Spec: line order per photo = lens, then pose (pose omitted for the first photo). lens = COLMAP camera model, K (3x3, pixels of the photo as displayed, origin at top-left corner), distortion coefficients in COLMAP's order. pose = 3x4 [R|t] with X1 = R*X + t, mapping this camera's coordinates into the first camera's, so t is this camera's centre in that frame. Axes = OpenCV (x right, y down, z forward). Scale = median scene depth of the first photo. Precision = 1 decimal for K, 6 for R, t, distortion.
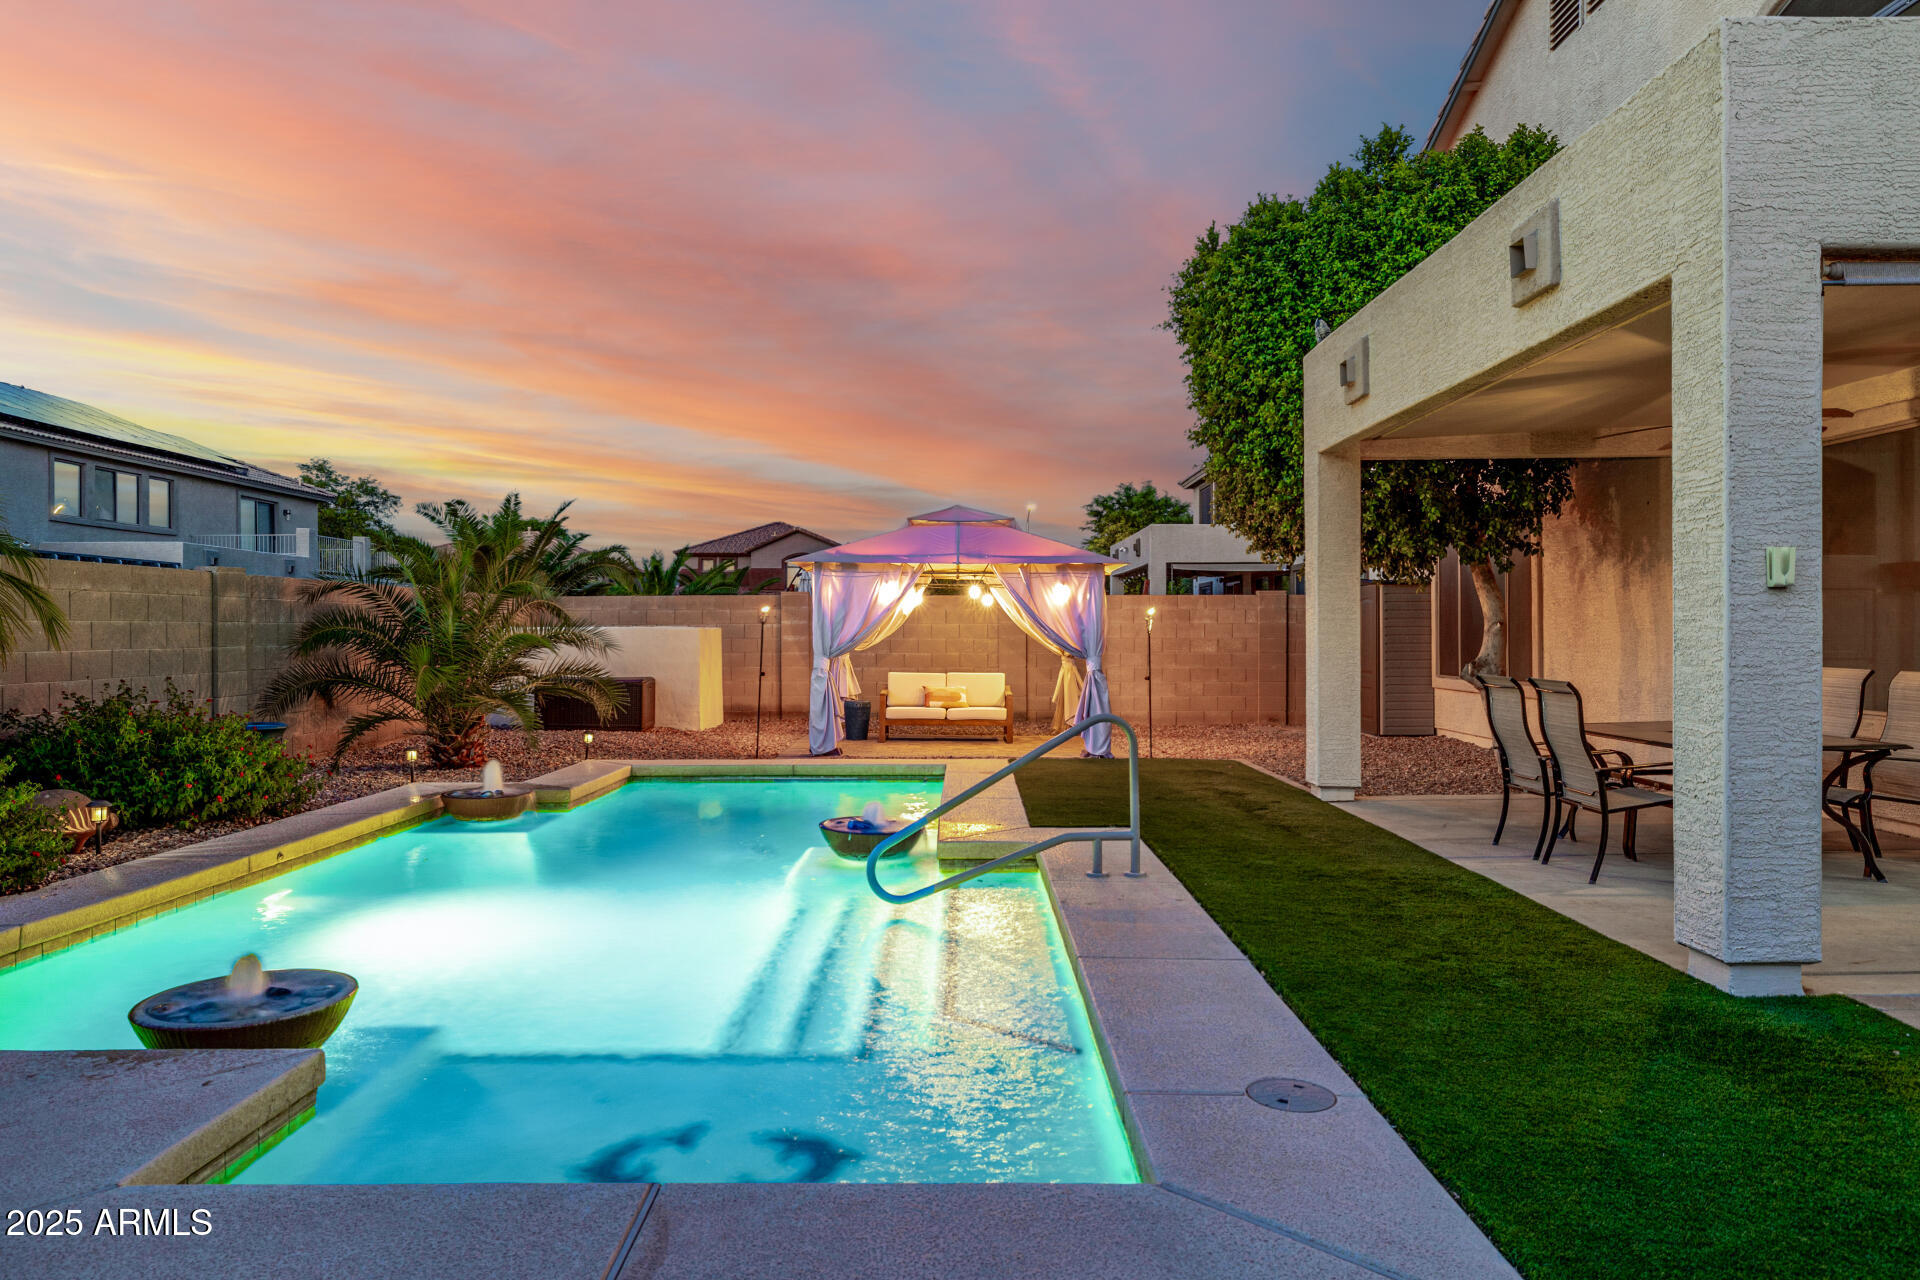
lens RADIAL K [[1214.2, 0, 960.0], [0, 1214.2, 640.0], [0, 0, 1]] dist [0.004424, 0.000723]
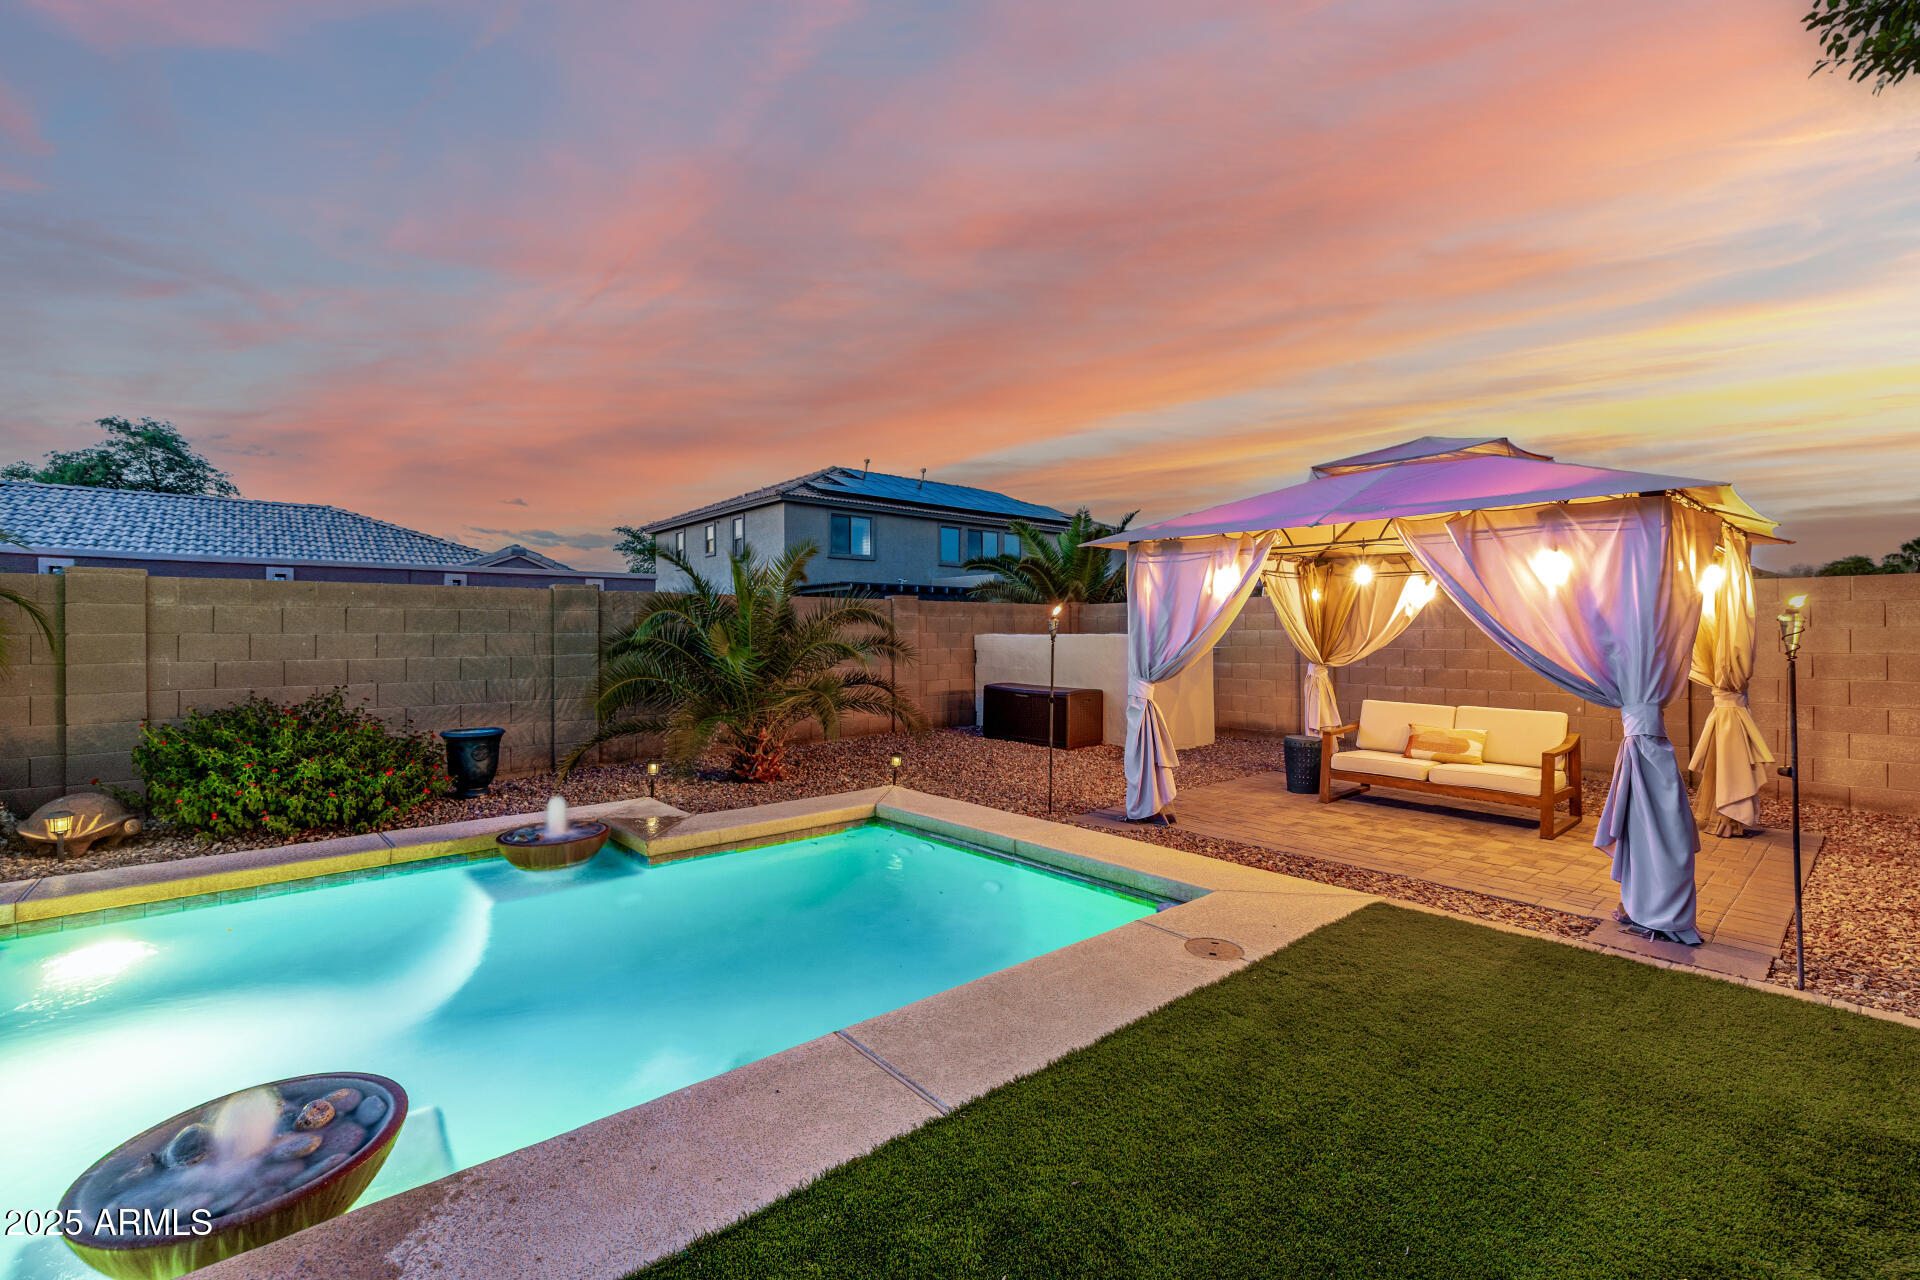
lens RADIAL K [[826.9, 0, 962.7], [0, 826.9, 630.7], [0, 0, 1]] dist [0.002158, 0.000342]
pose [[0.657660, -0.001892, -0.753312, 0.176766], [-0.004686, 0.999967, -0.006603, -0.010704], [0.753300, 0.007873, 0.657630, 0.612479]]
